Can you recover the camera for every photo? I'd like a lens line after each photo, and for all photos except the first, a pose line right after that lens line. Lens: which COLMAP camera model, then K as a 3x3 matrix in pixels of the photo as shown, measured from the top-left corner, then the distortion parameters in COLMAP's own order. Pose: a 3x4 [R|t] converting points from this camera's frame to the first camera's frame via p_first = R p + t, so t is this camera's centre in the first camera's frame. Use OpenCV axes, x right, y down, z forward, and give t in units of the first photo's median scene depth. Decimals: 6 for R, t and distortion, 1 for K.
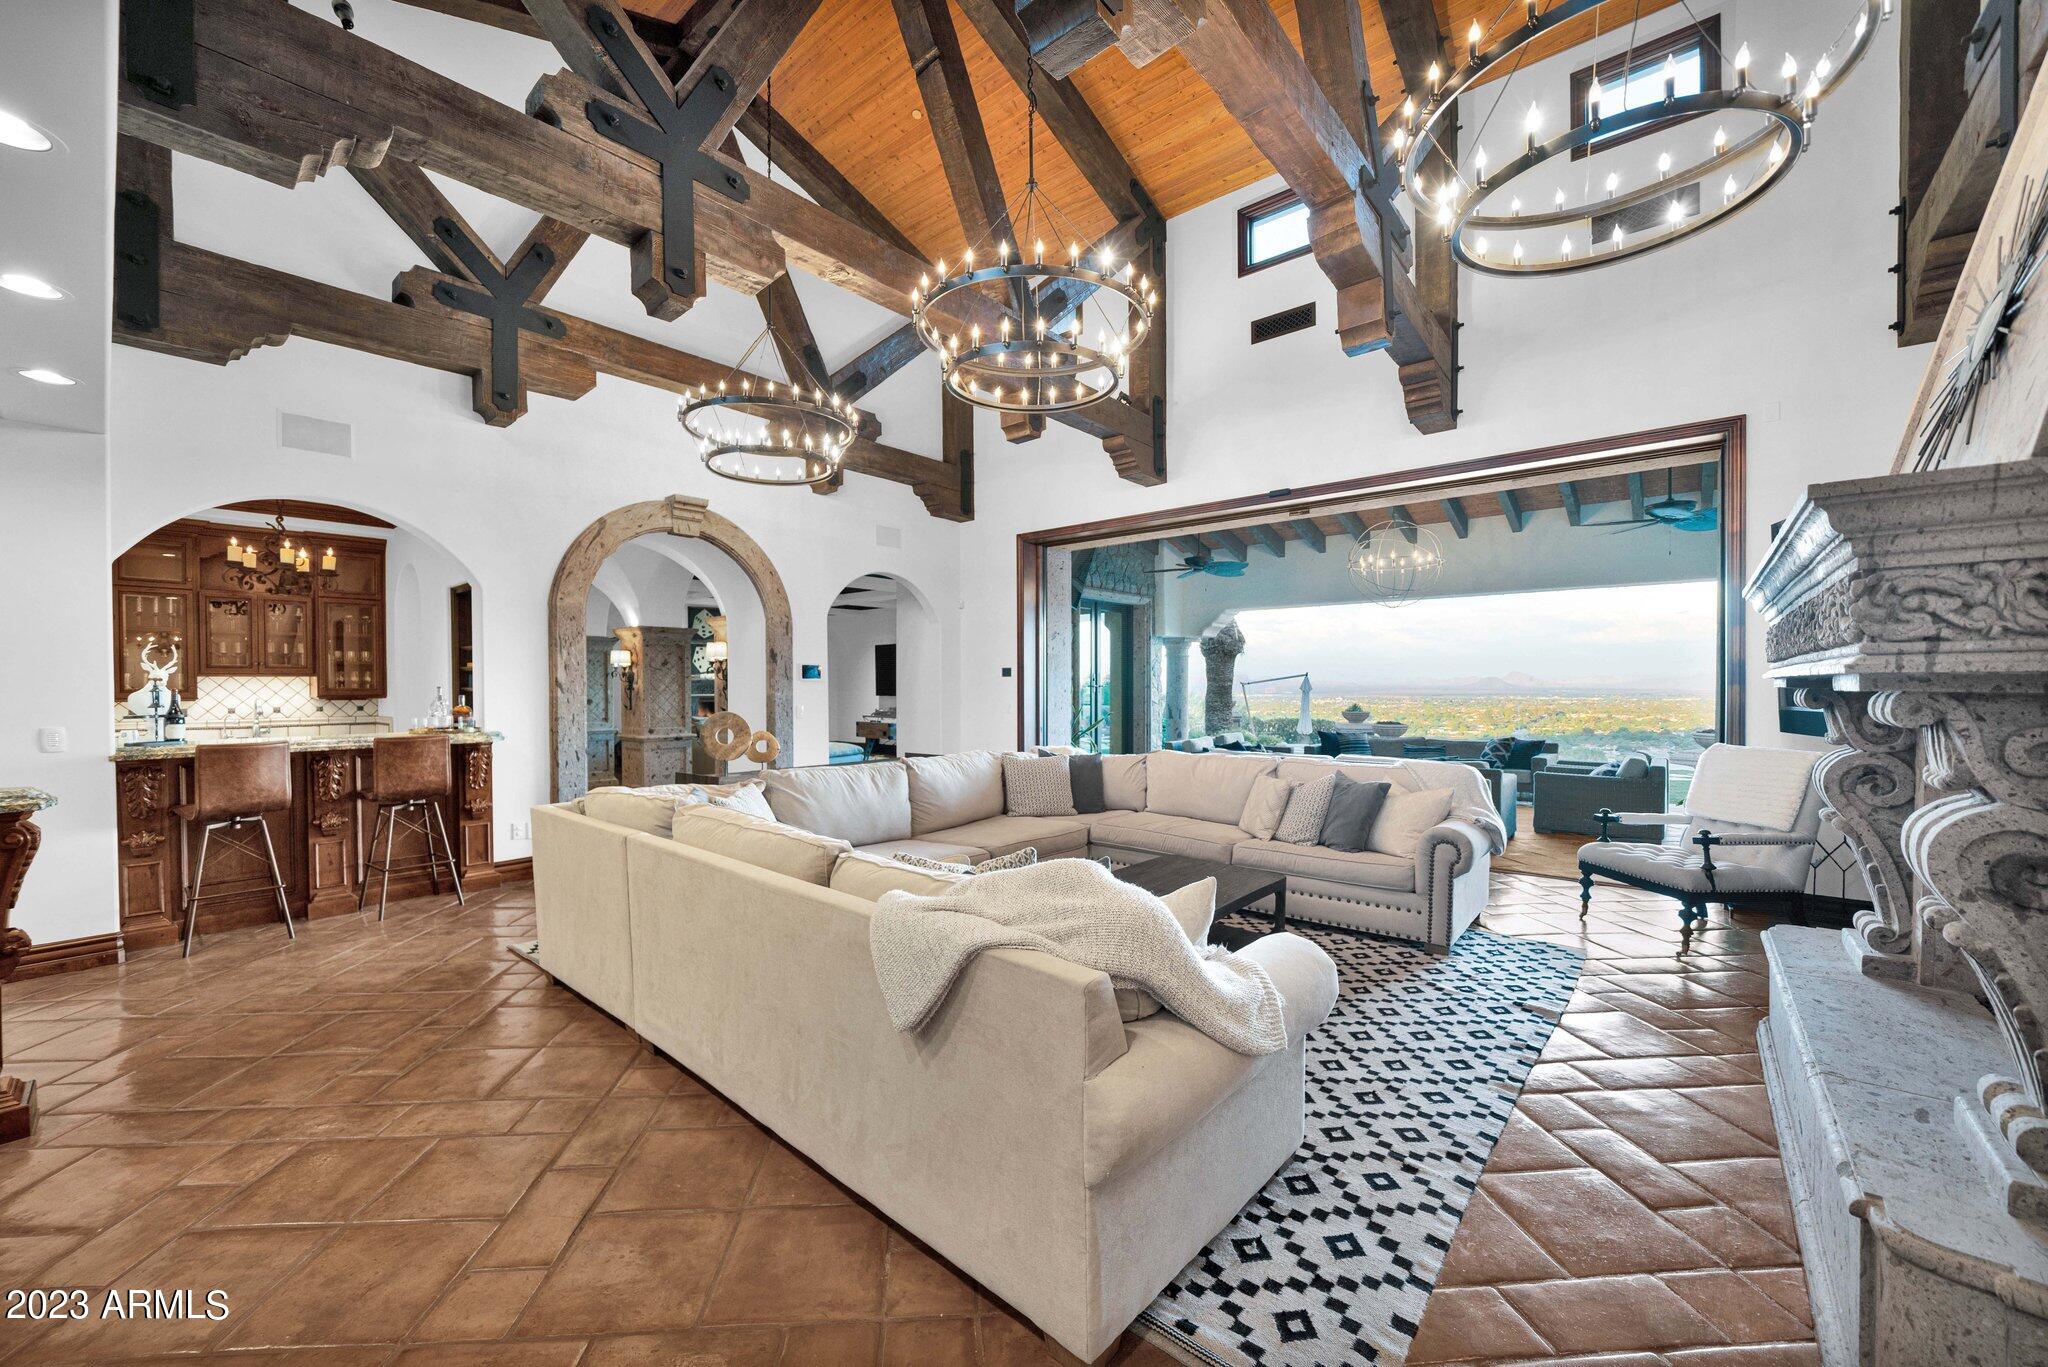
lens RADIAL K [[770.3, 0, 1028.1], [0, 770.3, 694.0], [0, 0, 1]] dist [0.000818, 0.001106]
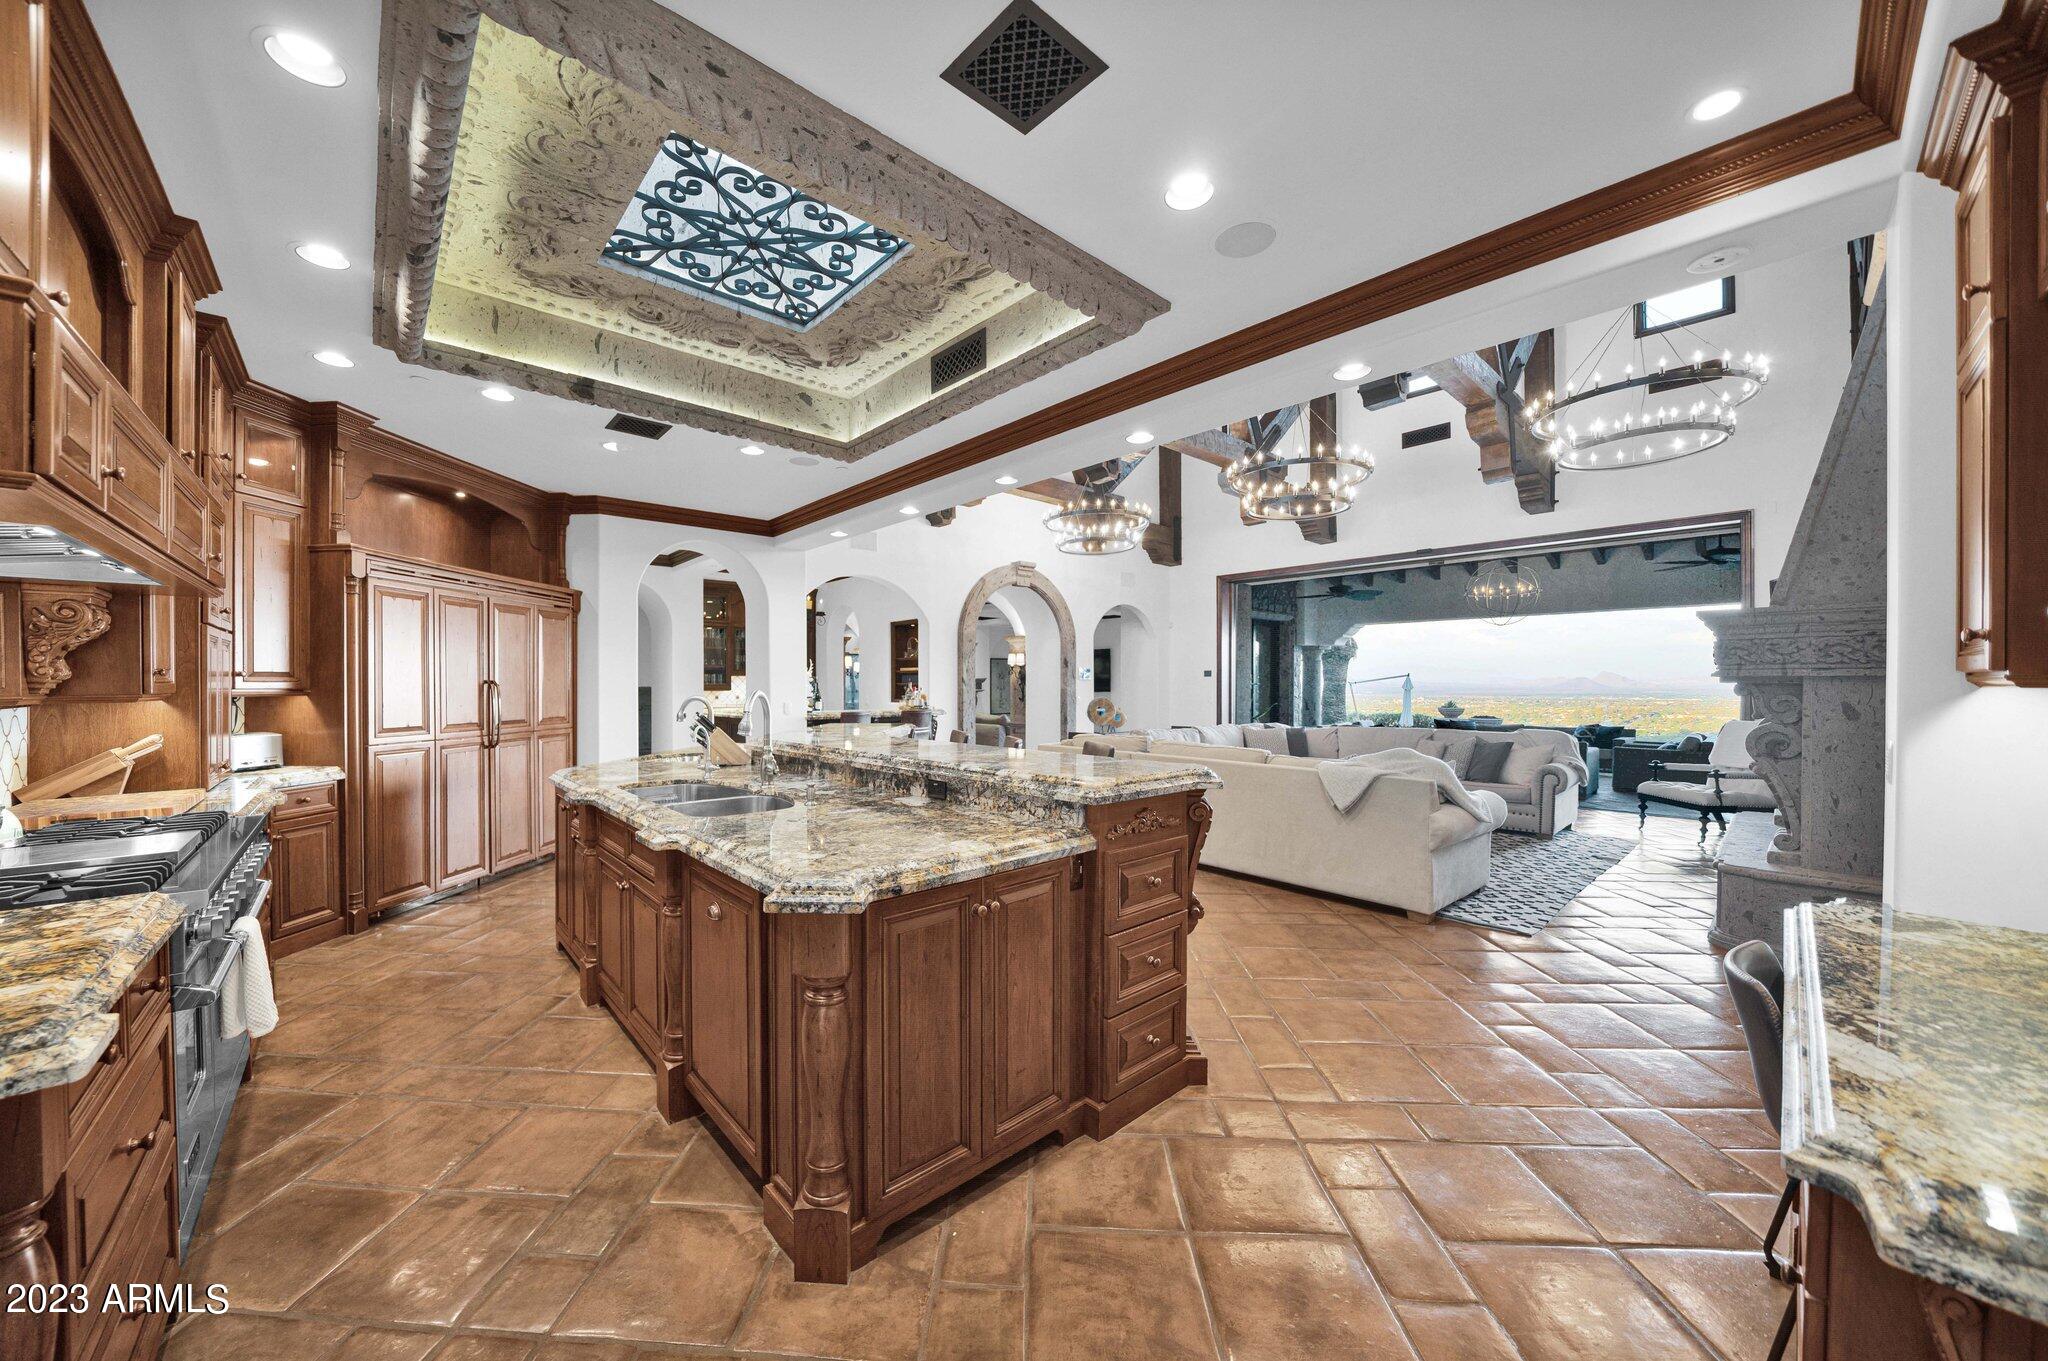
lens RADIAL K [[748.0, 0, 1003.8], [0, 748.0, 689.6], [0, 0, 1]] dist [-0.010009, 0.001247]
pose [[0.993026, 0.003098, -0.117851, -0.313543], [-0.003728, 0.999980, -0.005130, 0.012025], [0.117833, 0.005534, 0.993018, -0.524299]]
